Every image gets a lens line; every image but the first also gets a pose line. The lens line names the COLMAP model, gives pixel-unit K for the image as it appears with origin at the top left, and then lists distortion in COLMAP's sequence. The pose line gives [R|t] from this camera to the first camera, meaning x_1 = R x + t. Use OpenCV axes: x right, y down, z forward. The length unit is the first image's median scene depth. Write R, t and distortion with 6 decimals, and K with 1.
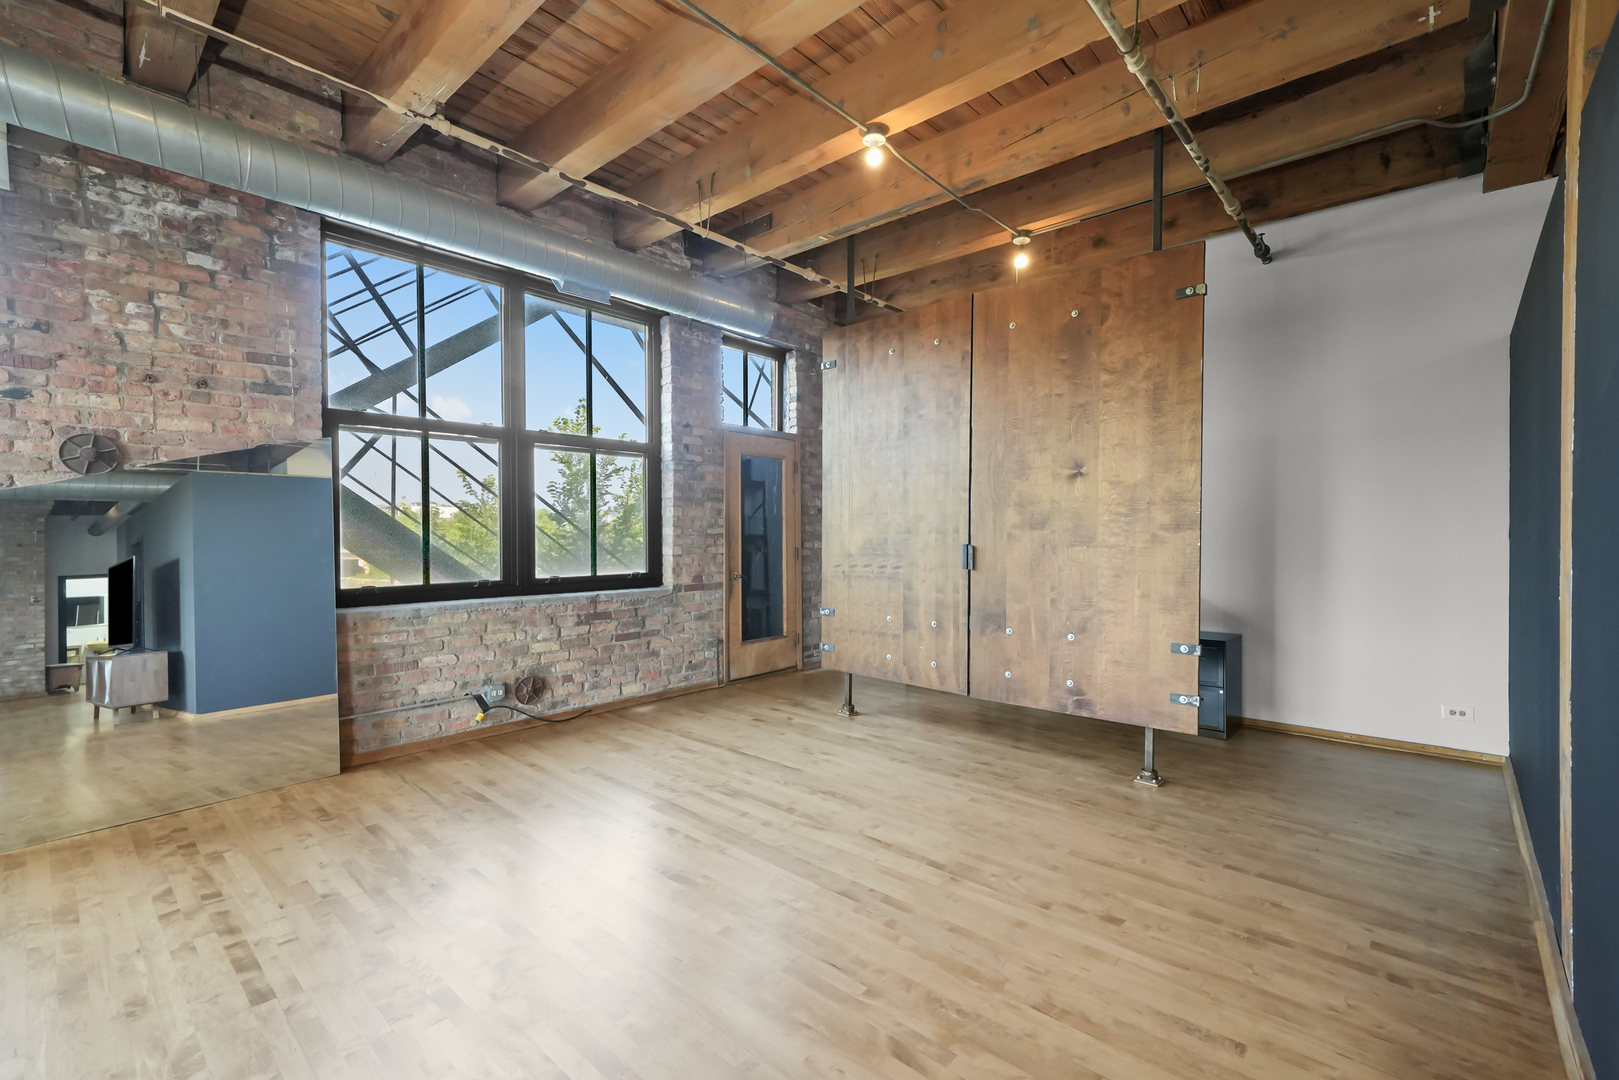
lens RADIAL K [[701.7, 0, 806.9], [0, 701.7, 542.1], [0, 0, 1]] dist [0.003983, 0.002035]
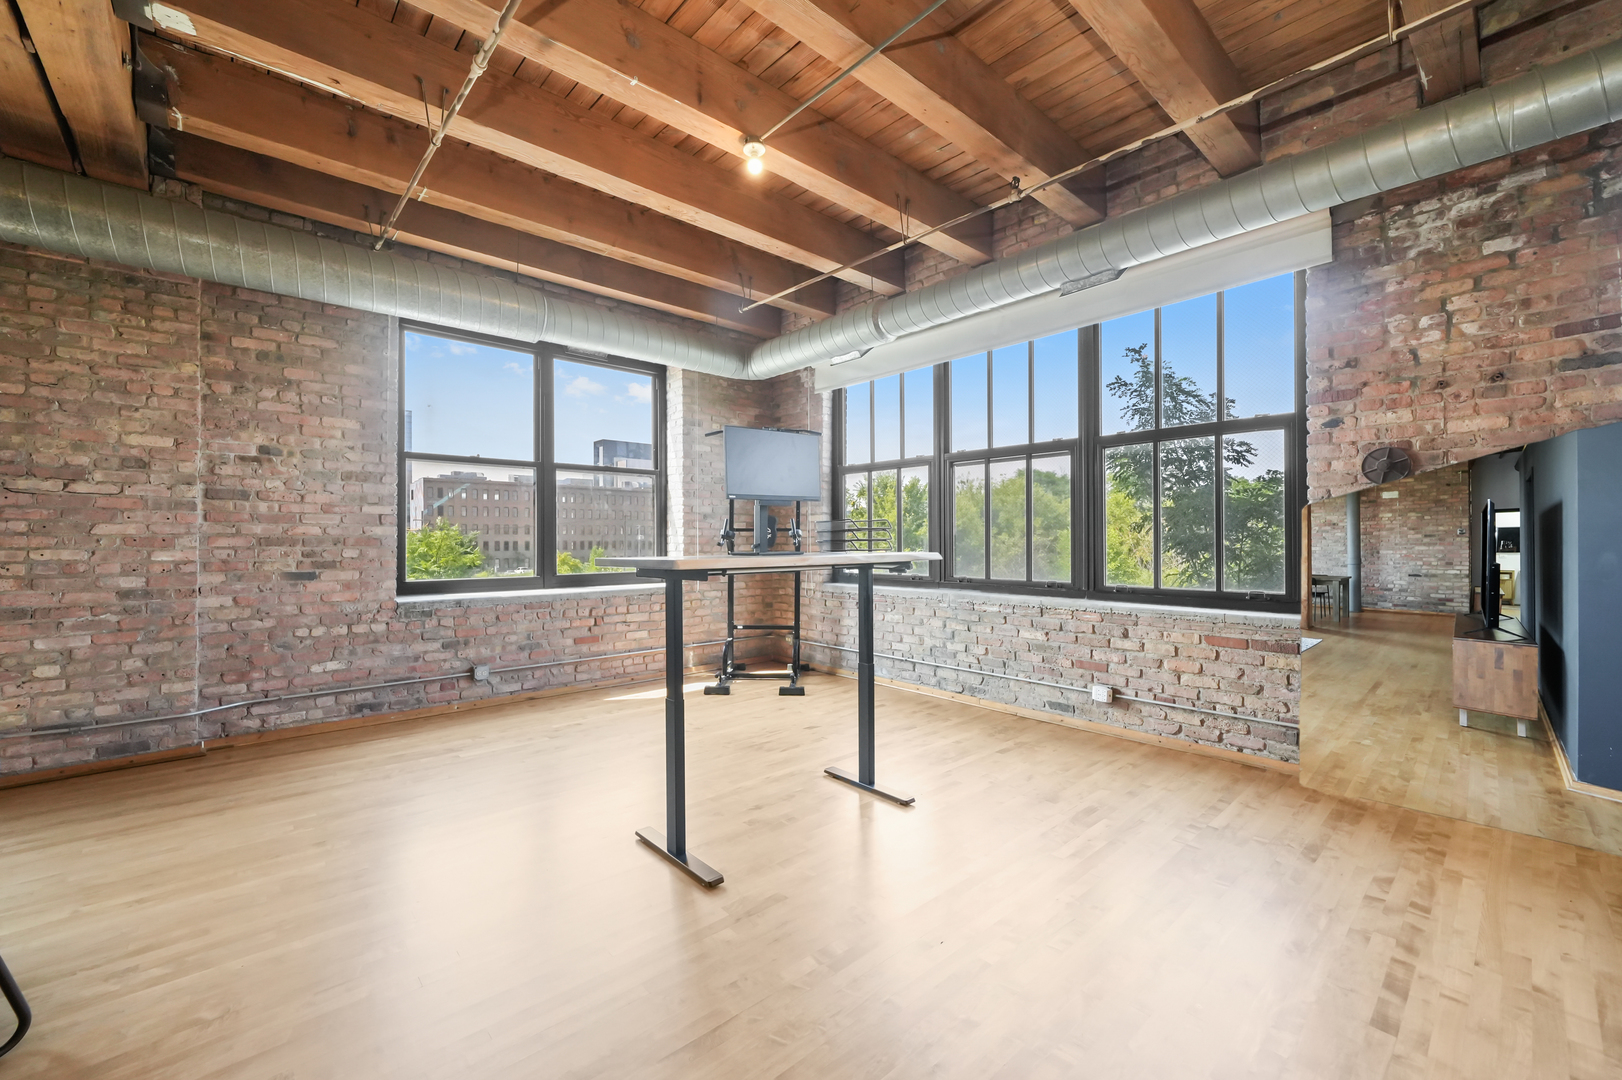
lens RADIAL K [[656.7, 0, 800.3], [0, 656.7, 539.5], [0, 0, 1]] dist [-0.009711, 0.003582]
pose [[-0.108306, 0.005585, -0.994102, 0.080646], [-0.010744, 0.999919, 0.006788, -0.002966], [0.994060, 0.011416, -0.108237, 0.133543]]
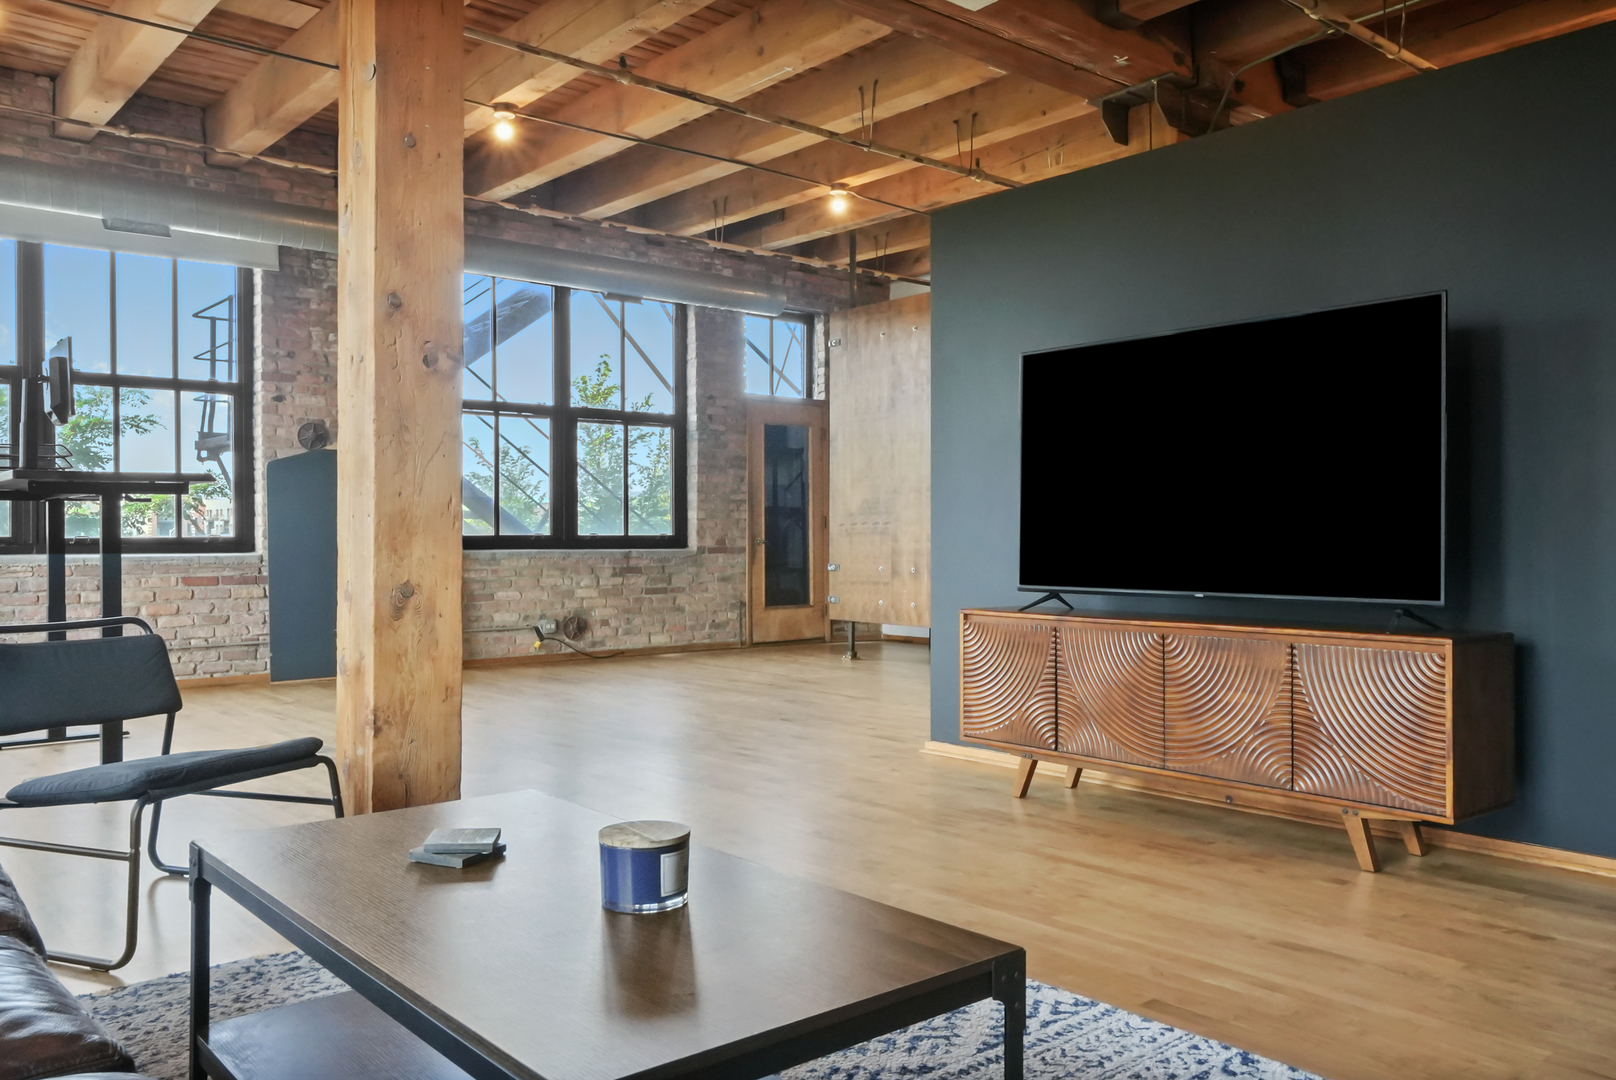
lens RADIAL K [[1254.0, 0, 796.7], [0, 1254.0, 530.7], [0, 0, 1]] dist [0.016373, 0.011136]
pose [[0.990903, -0.001321, -0.134574, 0.266232], [-0.001307, 0.999810, -0.019438, 0.091095], [0.134574, 0.019437, 0.990713, -1.072844]]
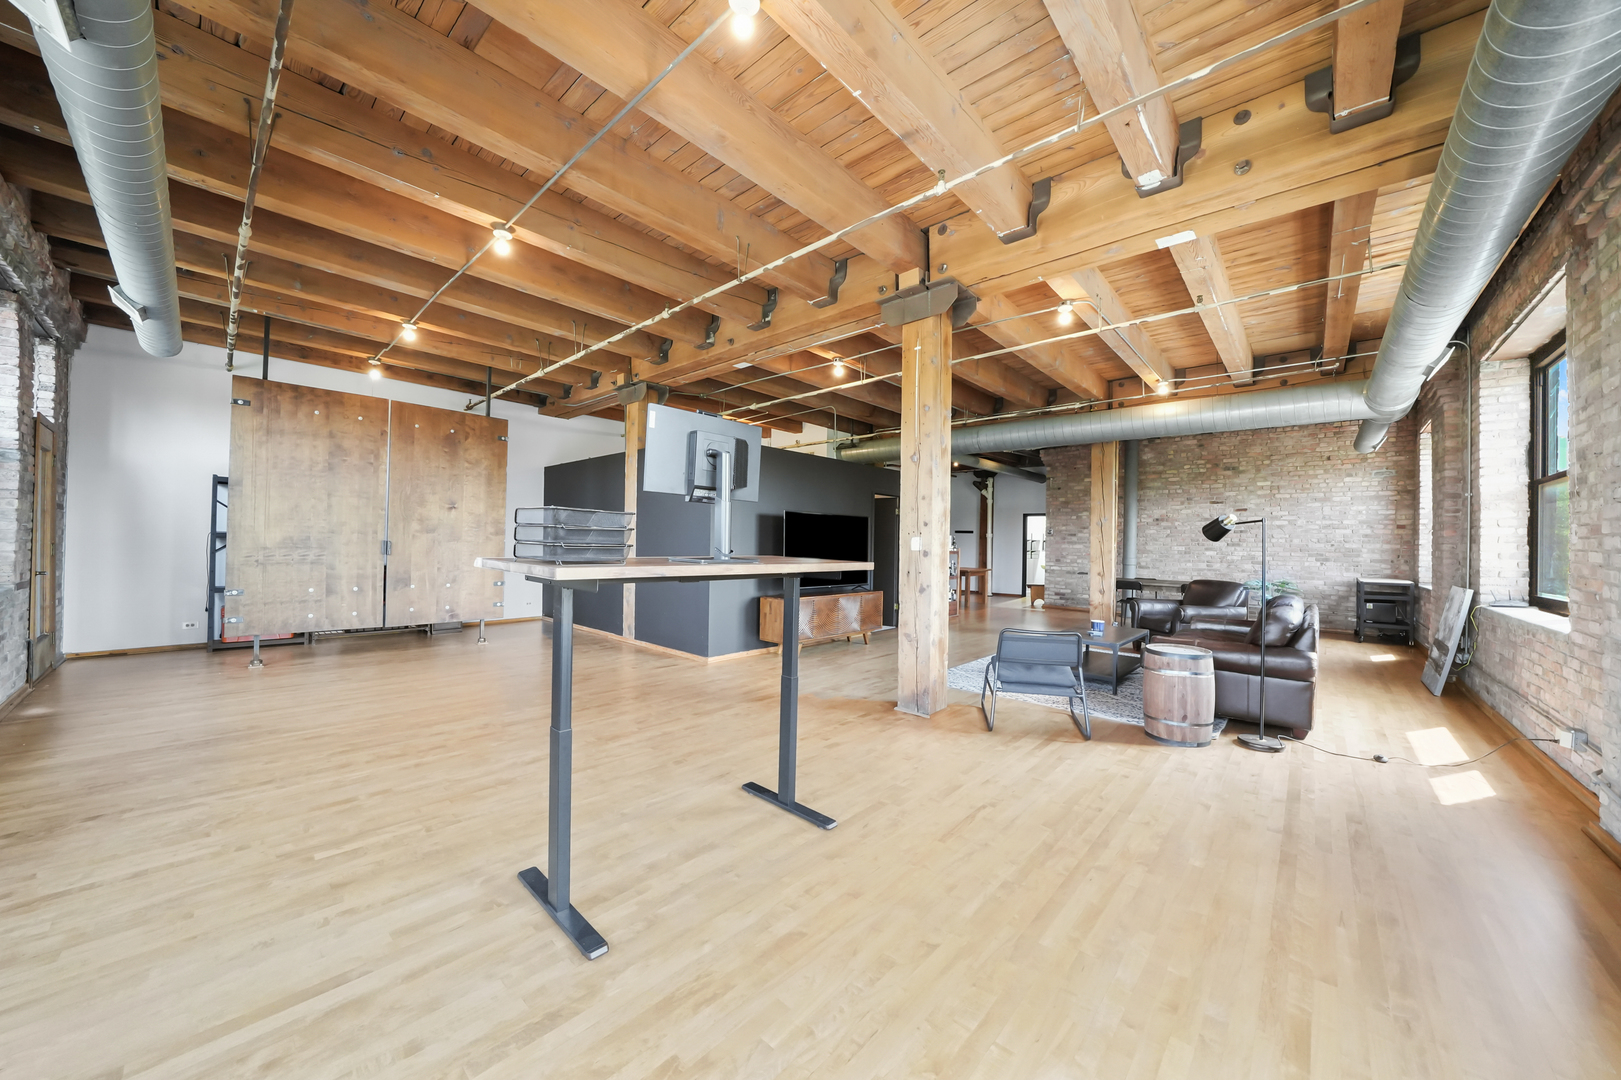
lens RADIAL K [[581.1, 0, 818.2], [0, 581.1, 541.2], [0, 0, 1]] dist [-0.027936, 0.003685]
pose [[0.011107, 0.000463, 0.999938, -1.130558], [-0.006001, 0.999982, -0.000397, -0.000969], [-0.999920, -0.005996, 0.011110, -0.097394]]
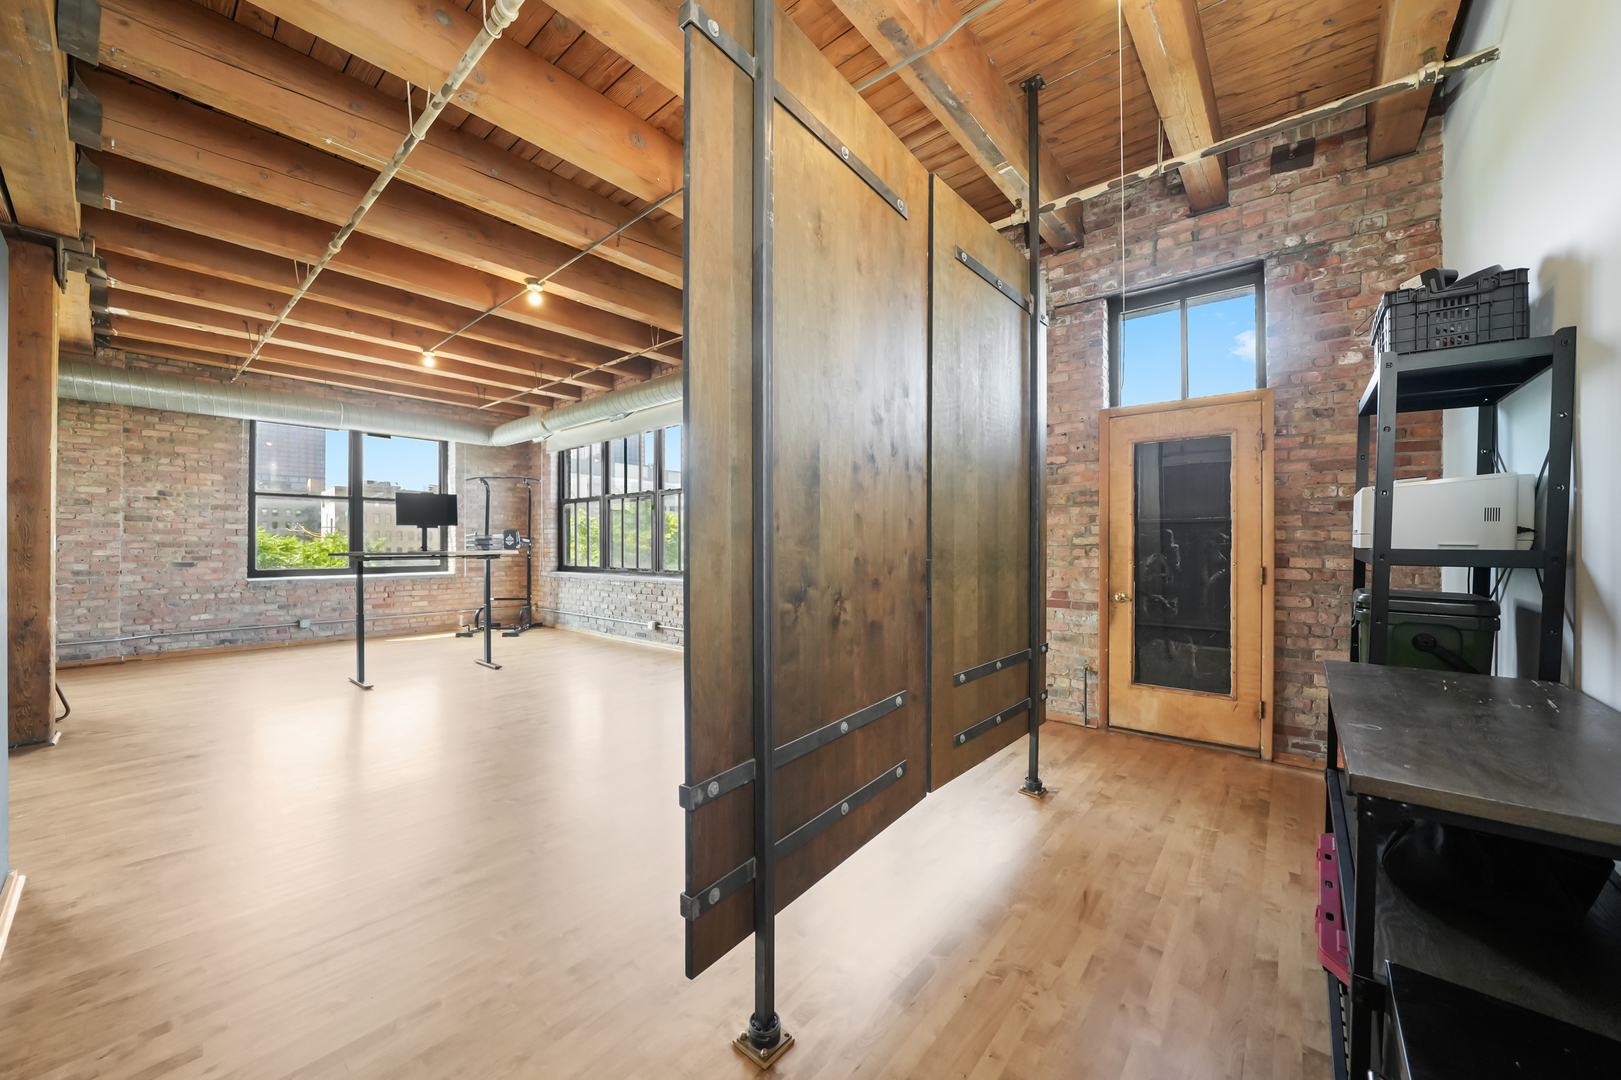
lens RADIAL K [[595.9, 0, 800.9], [0, 595.9, 543.5], [0, 0, 1]] dist [-0.018841, 0.001679]
pose [[0.032502, 0.000928, -0.999471, 0.745238], [-0.012994, 0.999915, 0.000506, -0.010724], [0.999387, 0.012970, 0.032511, 0.821025]]
